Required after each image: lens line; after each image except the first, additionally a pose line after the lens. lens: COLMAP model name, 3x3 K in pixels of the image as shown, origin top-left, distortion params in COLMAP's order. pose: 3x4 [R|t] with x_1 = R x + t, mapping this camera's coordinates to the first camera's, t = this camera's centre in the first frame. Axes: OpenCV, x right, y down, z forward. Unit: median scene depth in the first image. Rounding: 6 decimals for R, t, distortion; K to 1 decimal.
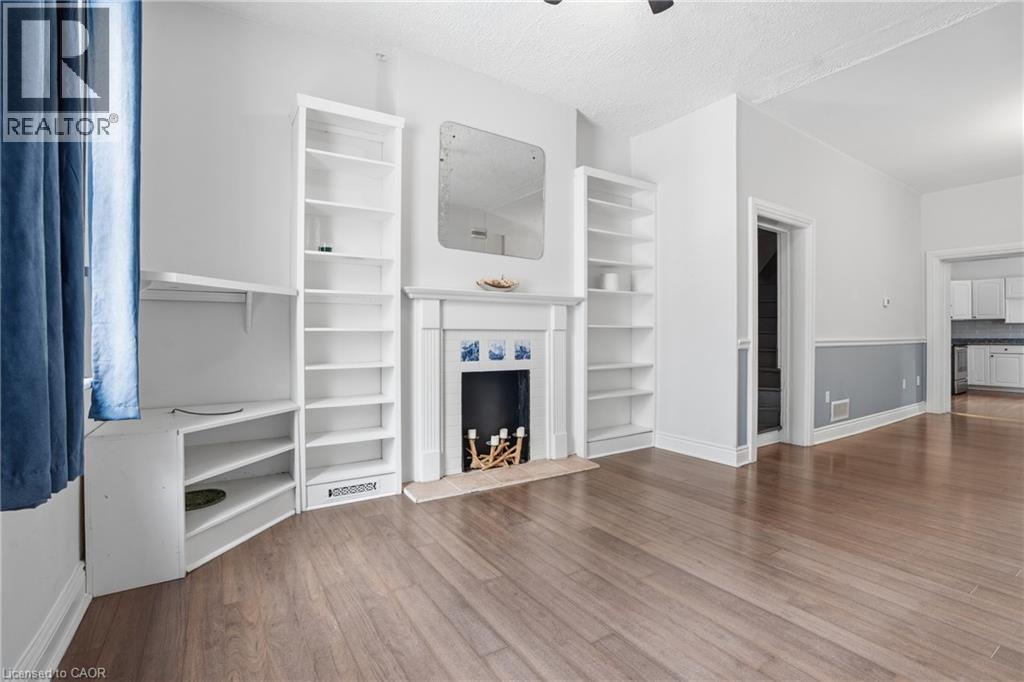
lens RADIAL K [[472.5, 0, 510.8], [0, 472.5, 340.8], [0, 0, 1]] dist [-0.036941, 0.007499]
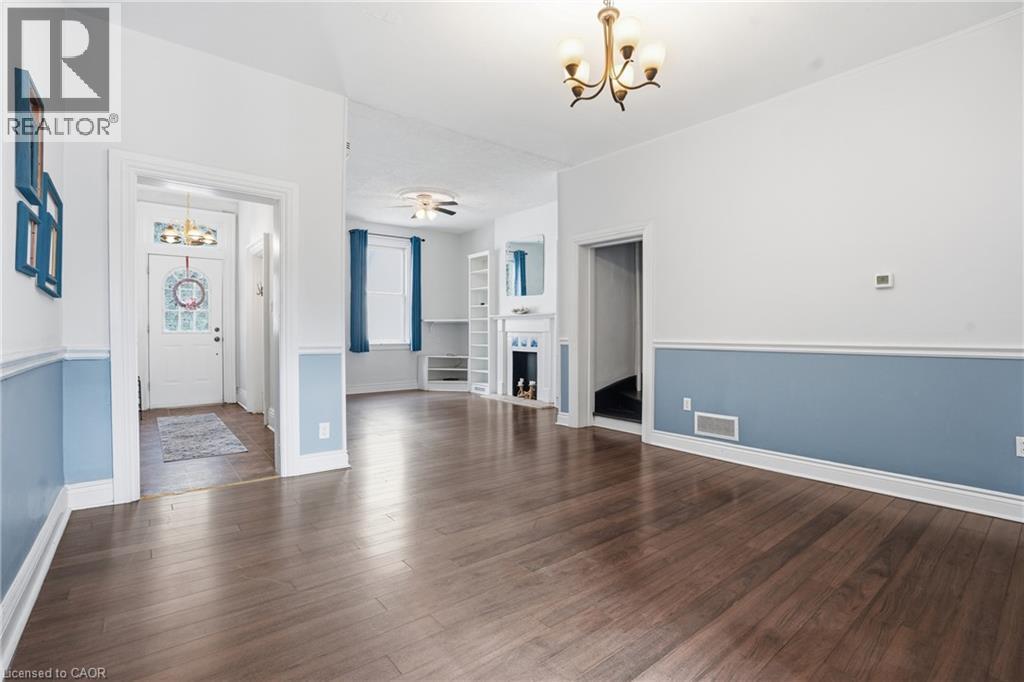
lens RADIAL K [[472.5, 0, 519.9], [0, 472.5, 342.0], [0, 0, 1]] dist [-0.036941, 0.007499]
pose [[0.110186, 0.022471, -0.993657, 2.071969], [-0.010985, 0.999711, 0.021390, -0.023484], [0.993850, 0.008558, 0.110401, 0.762859]]
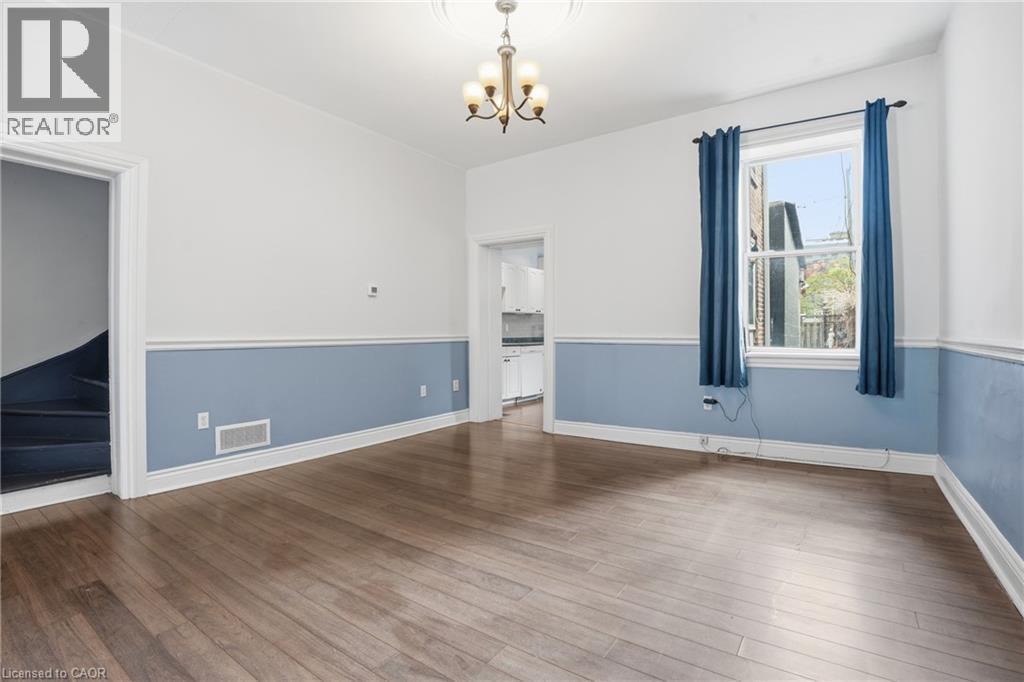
lens RADIAL K [[472.5, 0, 520.0], [0, 472.5, 337.2], [0, 0, 1]] dist [-0.036941, 0.007499]
pose [[0.932544, -0.002532, 0.361048, 1.165100], [0.000455, 0.999983, 0.005837, -0.013121], [-0.361057, -0.005279, 0.932529, 0.235686]]
